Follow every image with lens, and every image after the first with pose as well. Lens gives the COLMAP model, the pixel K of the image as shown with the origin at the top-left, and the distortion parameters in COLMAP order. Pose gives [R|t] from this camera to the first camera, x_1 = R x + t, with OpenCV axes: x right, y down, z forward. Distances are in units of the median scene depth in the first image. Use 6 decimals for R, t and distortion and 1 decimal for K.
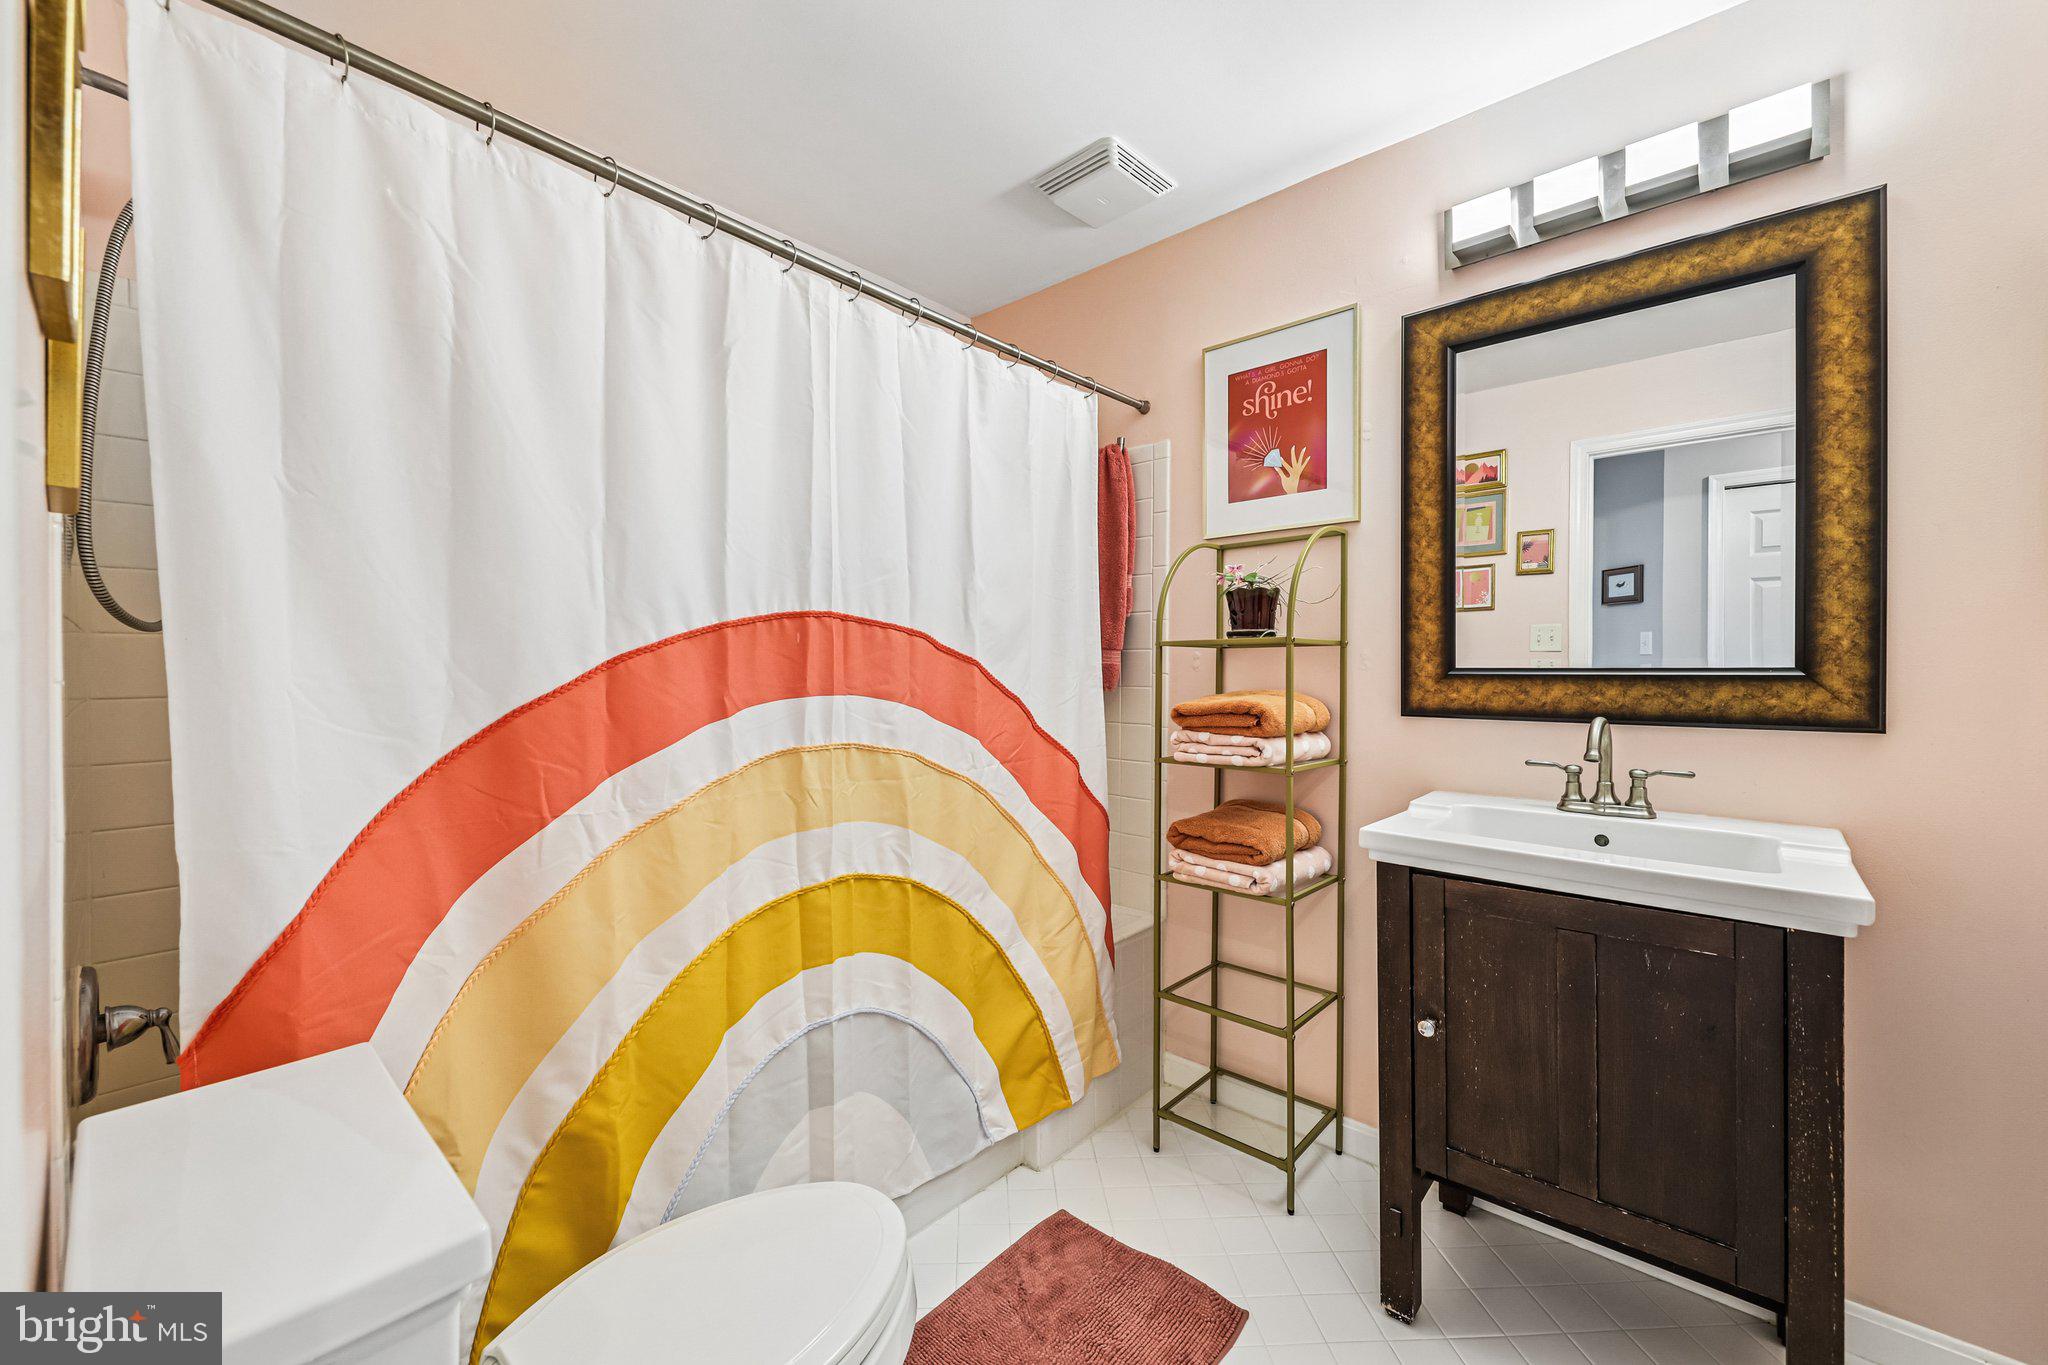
lens RADIAL K [[798.3, 0, 1022.3], [0, 798.3, 685.8], [0, 0, 1]] dist [0.012816, -0.008259]
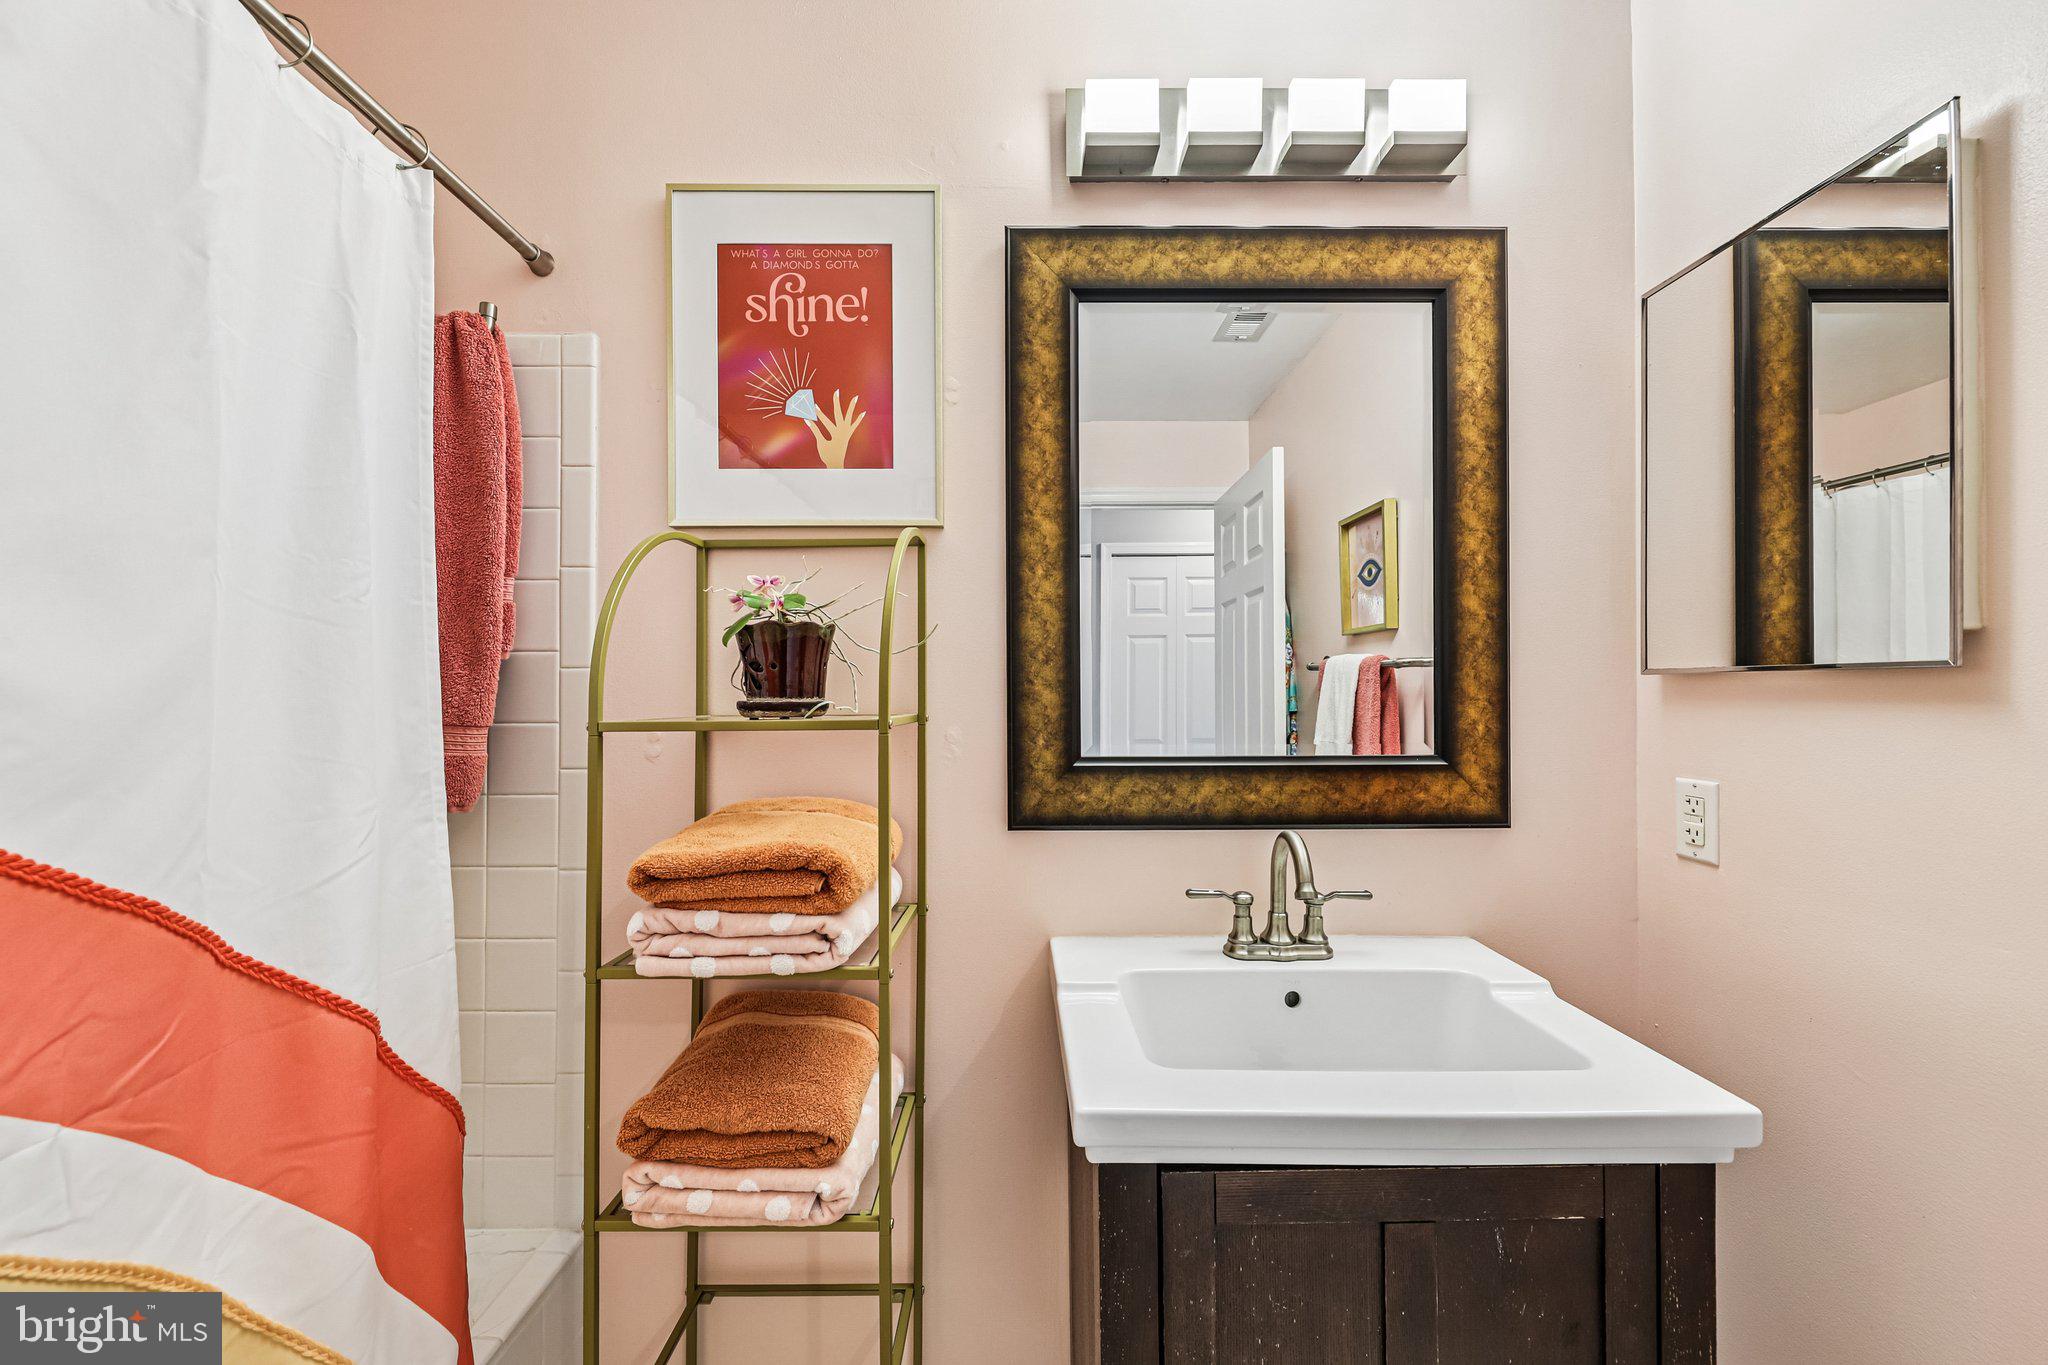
lens RADIAL K [[798.3, 0, 1022.3], [0, 798.3, 685.8], [0, 0, 1]] dist [0.012816, -0.008259]
pose [[0.737860, 0.004468, 0.674939, 0.039594], [0.017946, 0.999495, -0.026235, -0.064134], [-0.674716, 0.031470, 0.737407, 0.511564]]
